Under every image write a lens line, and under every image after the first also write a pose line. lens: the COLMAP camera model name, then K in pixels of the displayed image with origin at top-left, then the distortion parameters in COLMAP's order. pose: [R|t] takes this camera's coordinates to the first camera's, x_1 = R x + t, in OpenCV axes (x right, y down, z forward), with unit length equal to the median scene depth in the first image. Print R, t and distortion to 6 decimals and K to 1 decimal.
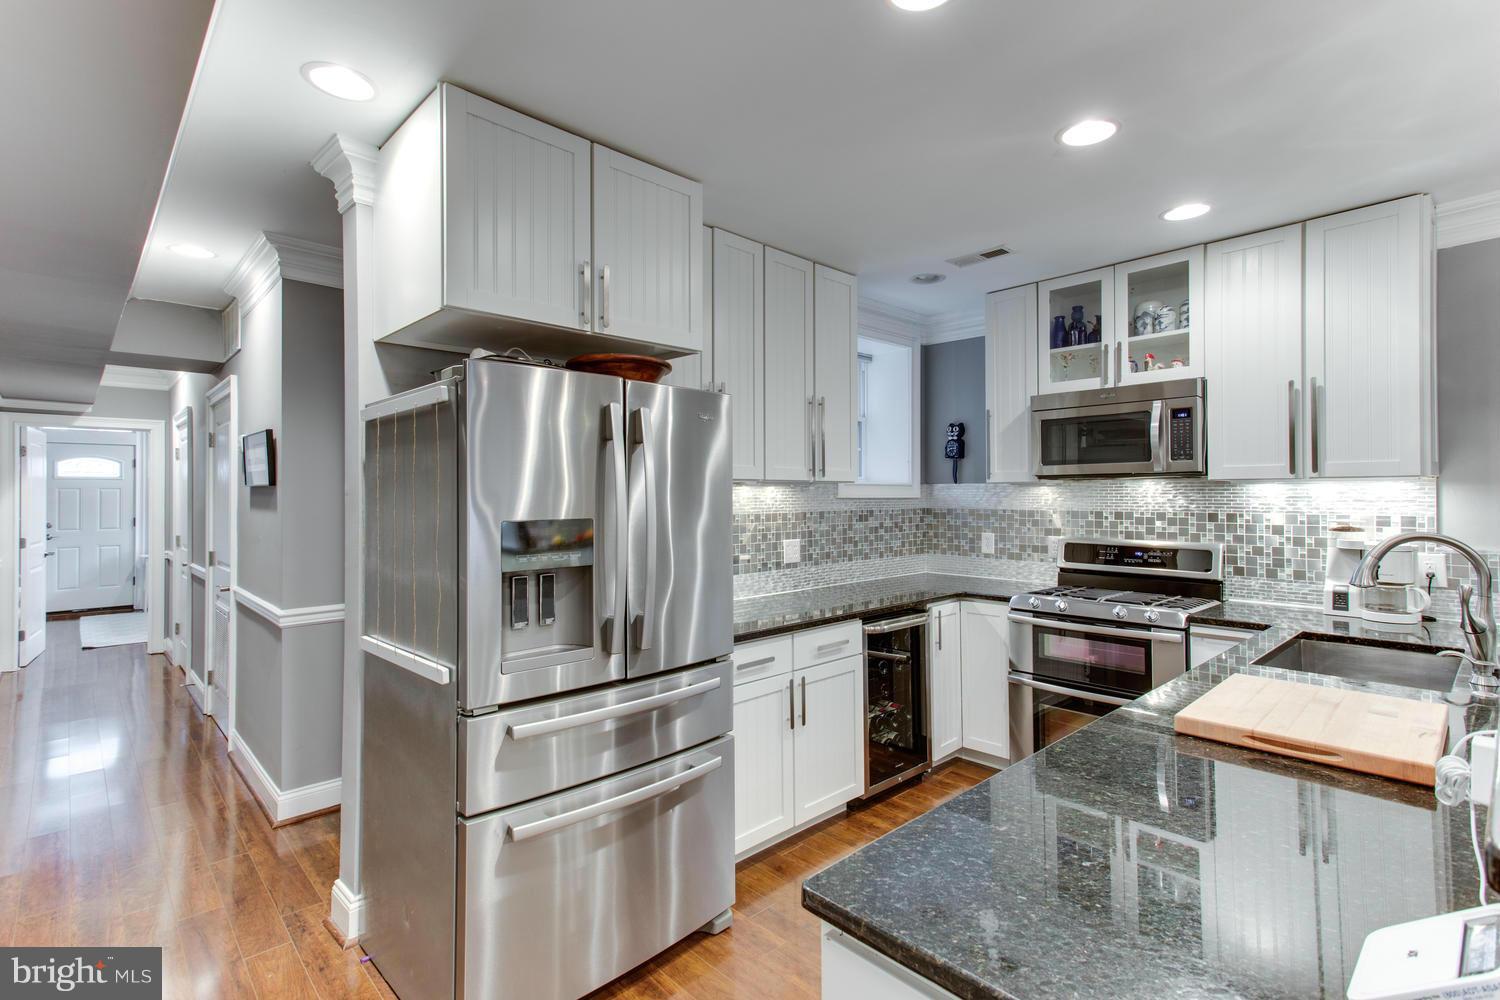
lens RADIAL K [[709.1, 0, 750.4], [0, 709.1, 487.7], [0, 0, 1]] dist [0.026150, 0.002418]
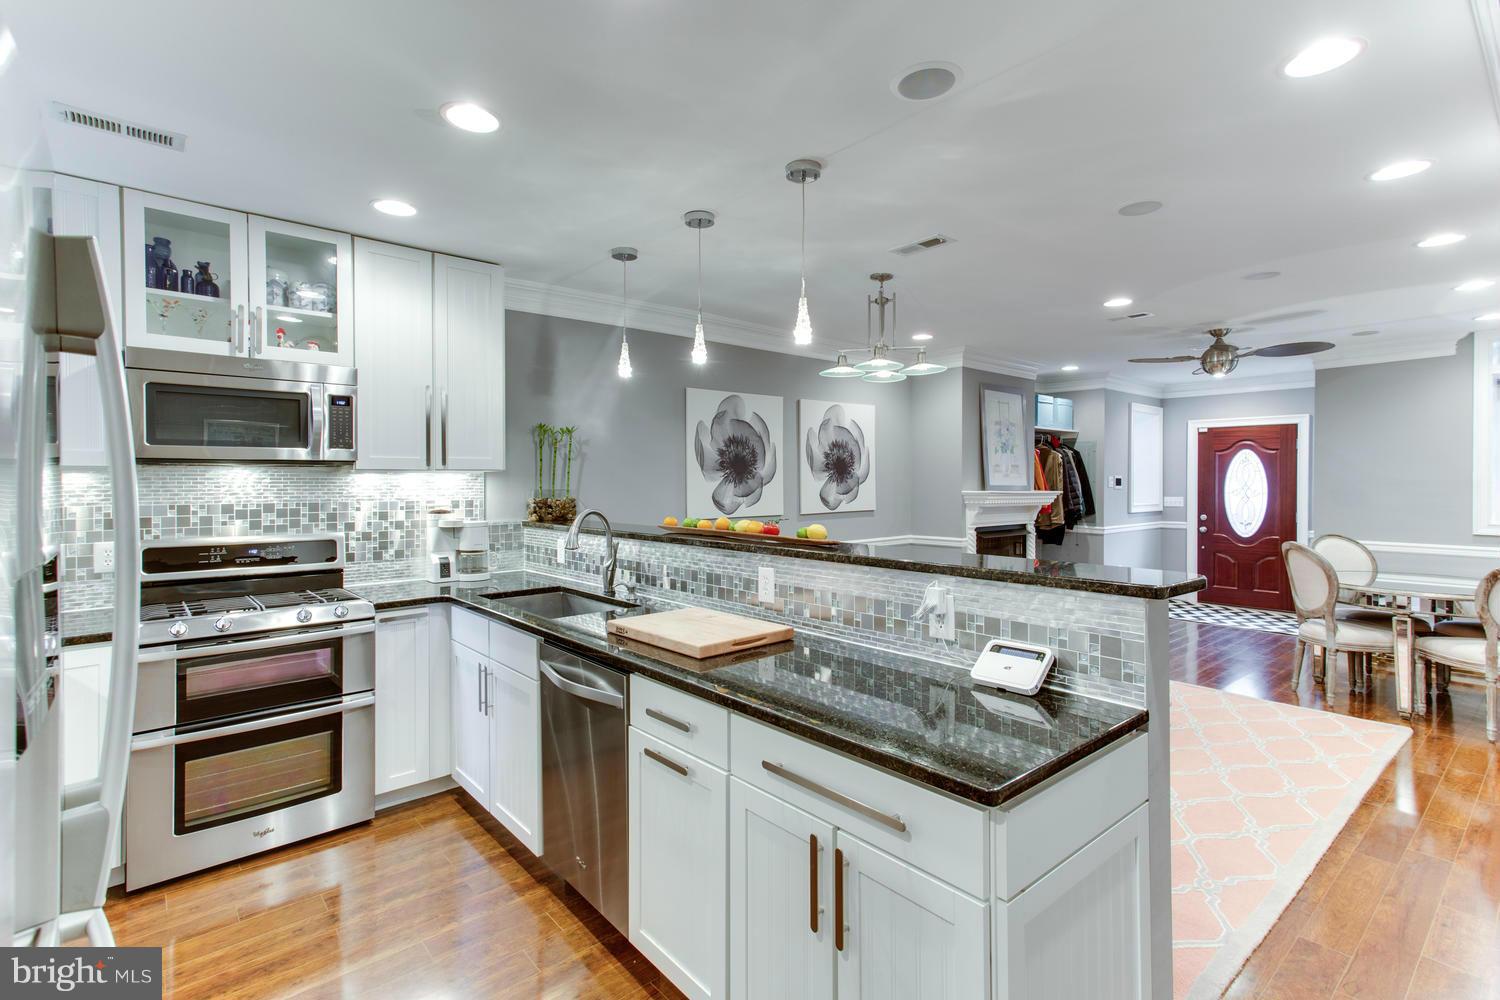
lens RADIAL K [[709.1, 0, 752.1], [0, 709.1, 487.7], [0, 0, 1]] dist [0.026150, 0.002418]
pose [[0.045070, -0.006325, 0.998964, -0.317876], [-0.007139, 0.999952, 0.006653, 0.003686], [-0.998958, -0.007431, 0.045022, 0.356940]]
